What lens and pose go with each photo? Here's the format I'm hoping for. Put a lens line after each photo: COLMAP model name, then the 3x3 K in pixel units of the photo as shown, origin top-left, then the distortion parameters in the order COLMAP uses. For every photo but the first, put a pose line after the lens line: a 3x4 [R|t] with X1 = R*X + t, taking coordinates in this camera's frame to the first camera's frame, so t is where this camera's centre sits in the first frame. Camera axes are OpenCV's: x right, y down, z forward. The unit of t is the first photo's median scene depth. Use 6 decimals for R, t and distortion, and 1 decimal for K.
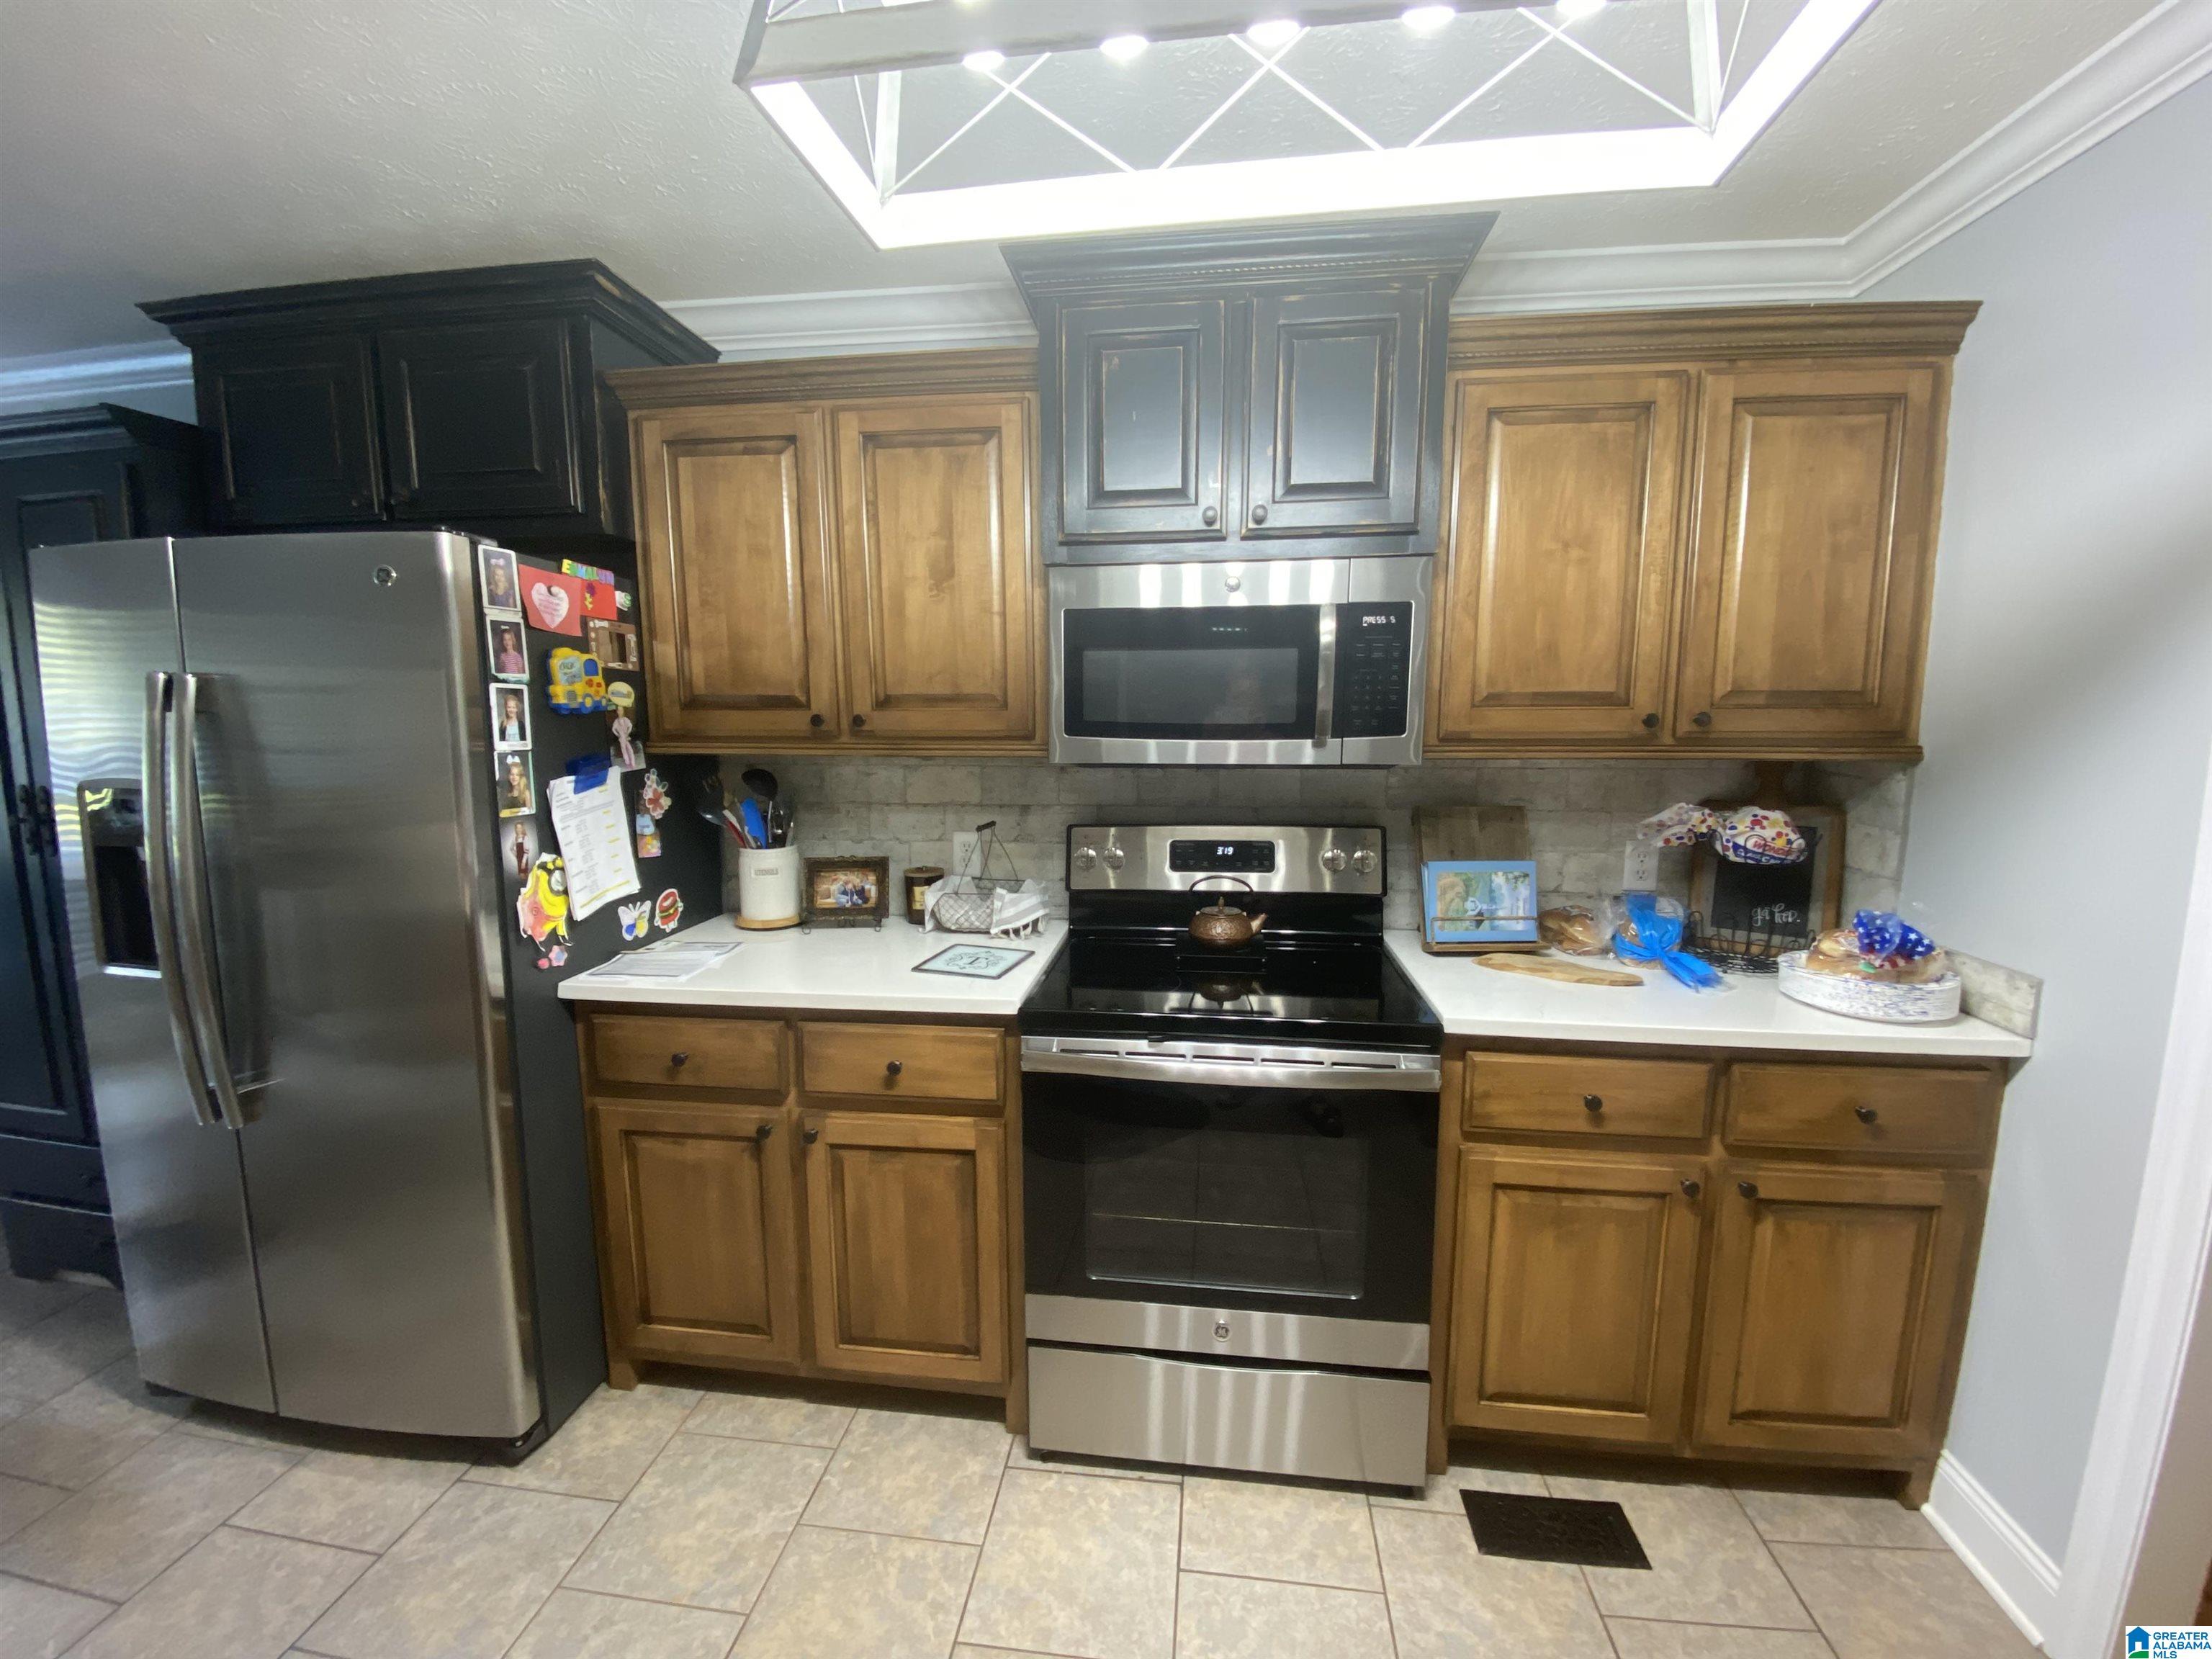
lens RADIAL K [[904.3, 0, 1106.0], [0, 904.3, 829.5], [0, 0, 1]] dist [-0.000865, -0.000219]
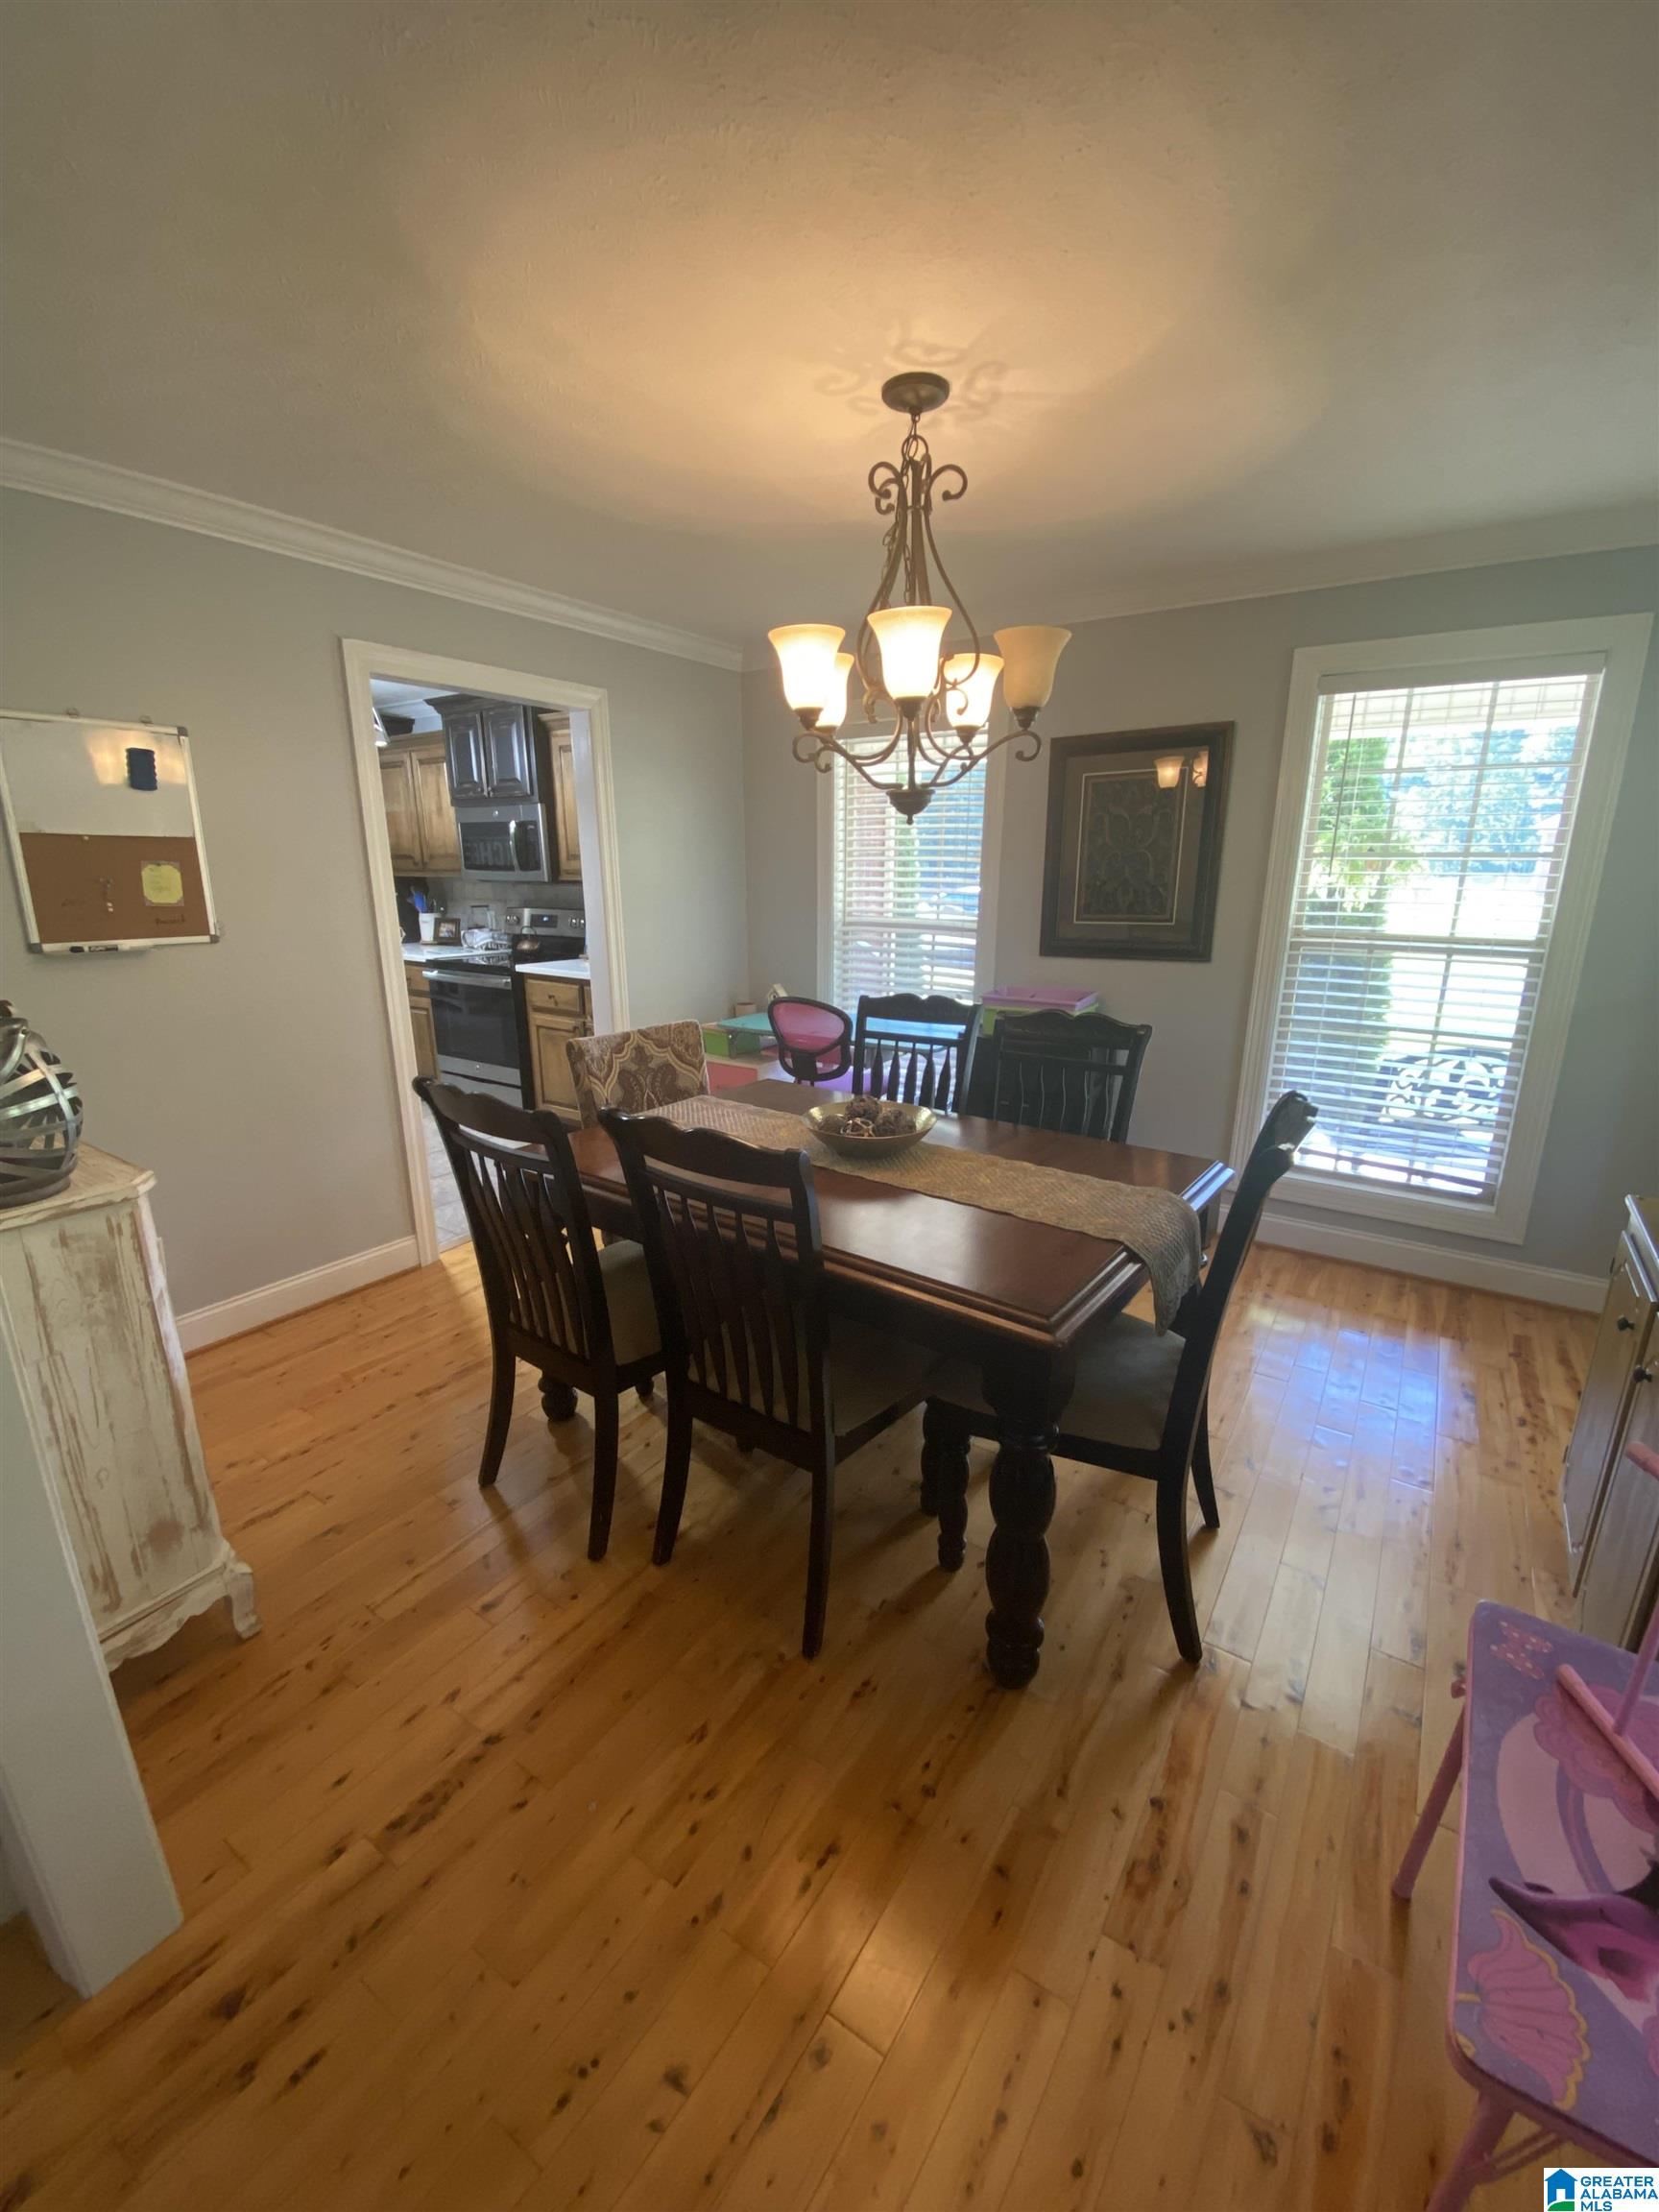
lens RADIAL K [[884.8, 0, 829.5], [0, 884.8, 1106.0], [0, 0, 1]] dist [0.048608, -0.034774]
pose [[0.891142, 0.121331, -0.437200, 2.004110], [-0.066227, 0.988046, 0.139211, 0.142912], [0.448864, -0.095103, 0.888525, -0.916843]]
